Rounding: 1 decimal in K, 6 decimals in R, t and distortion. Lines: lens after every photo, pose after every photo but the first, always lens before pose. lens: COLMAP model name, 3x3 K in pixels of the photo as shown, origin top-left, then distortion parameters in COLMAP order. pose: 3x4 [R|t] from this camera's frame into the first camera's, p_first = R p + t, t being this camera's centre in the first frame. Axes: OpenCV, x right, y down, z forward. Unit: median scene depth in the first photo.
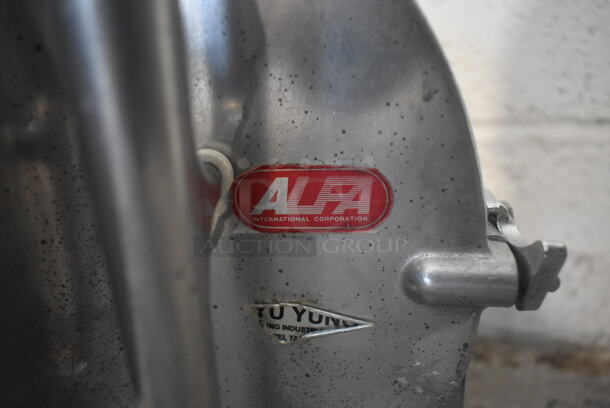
lens RADIAL K [[460.2, 0, 307.8], [0, 460.2, 198.9], [0, 0, 1]] dist [-0.024865, 0.015340]
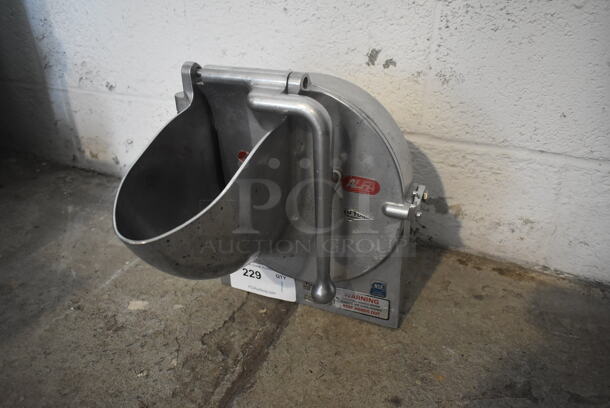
lens RADIAL K [[460.2, 0, 301.5], [0, 460.2, 200.9], [0, 0, 1]] dist [-0.024865, 0.015340]
pose [[0.949506, 0.152005, -0.274467, 0.586418], [-0.107169, 0.979317, 0.171618, -0.449594], [0.294877, -0.133538, 0.946158, -2.676735]]
